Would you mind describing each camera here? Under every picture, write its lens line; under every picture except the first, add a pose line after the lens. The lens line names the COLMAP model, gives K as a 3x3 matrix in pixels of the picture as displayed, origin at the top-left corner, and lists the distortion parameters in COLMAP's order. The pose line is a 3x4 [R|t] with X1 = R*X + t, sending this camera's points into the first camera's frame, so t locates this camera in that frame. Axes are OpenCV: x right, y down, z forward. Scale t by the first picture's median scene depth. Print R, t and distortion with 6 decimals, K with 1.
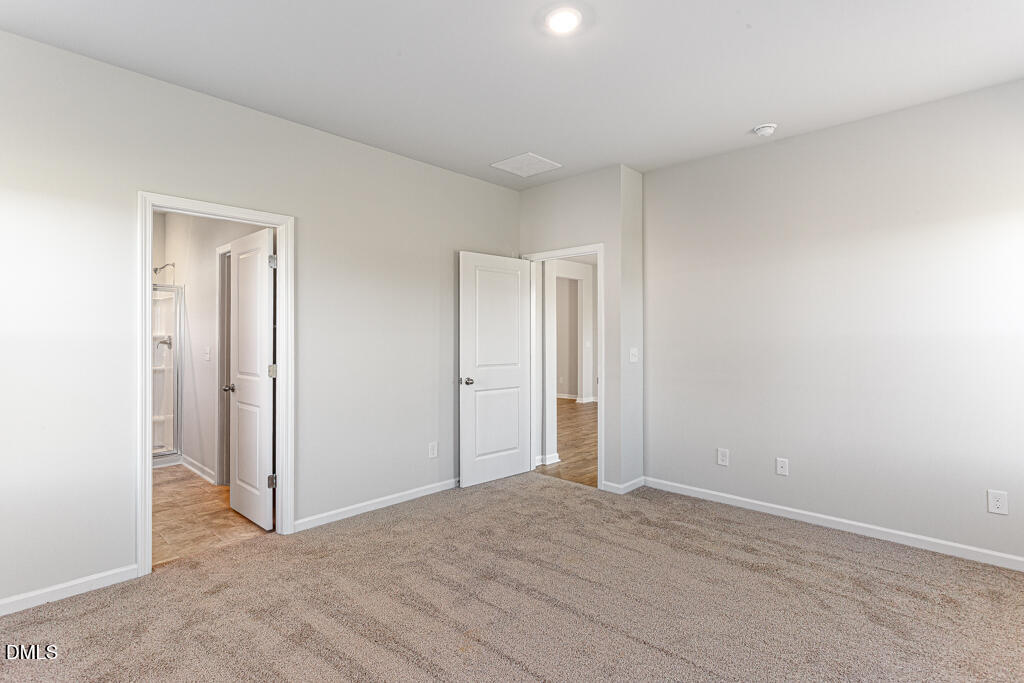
lens RADIAL K [[509.7, 0, 511.1], [0, 509.7, 336.6], [0, 0, 1]] dist [-0.000842, -0.001237]
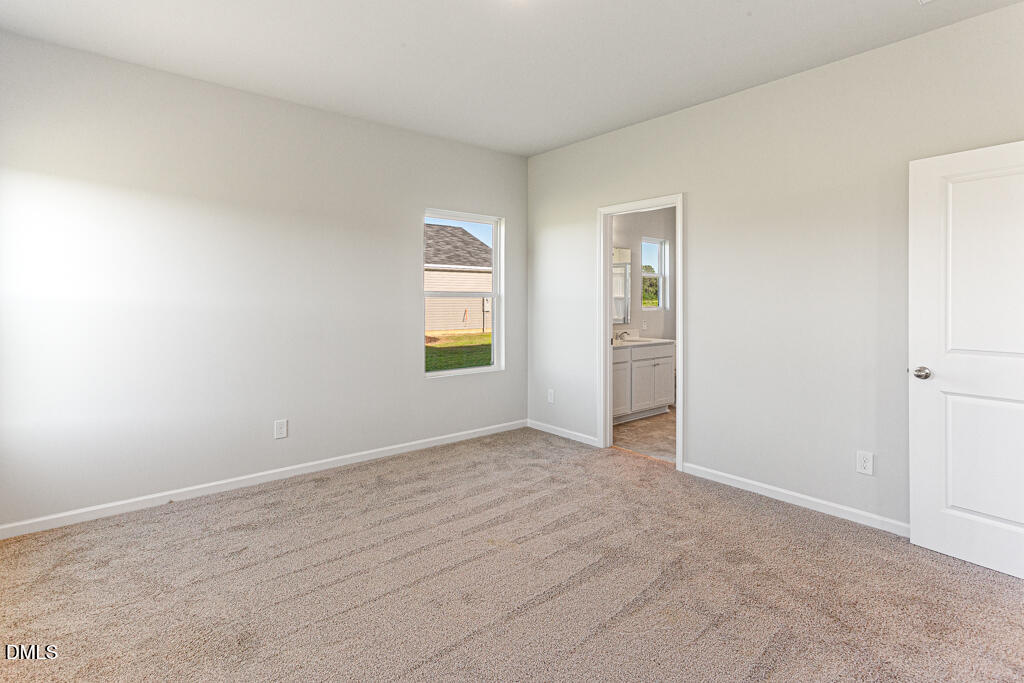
lens RADIAL K [[509.7, 0, 519.6], [0, 509.7, 302.2], [0, 0, 1]] dist [-0.000842, -0.001237]
pose [[-0.113638, 0.007474, -0.993494, 0.653420], [-0.002809, 0.999965, 0.007844, 0.000414], [0.993518, 0.003683, -0.113613, 0.679301]]
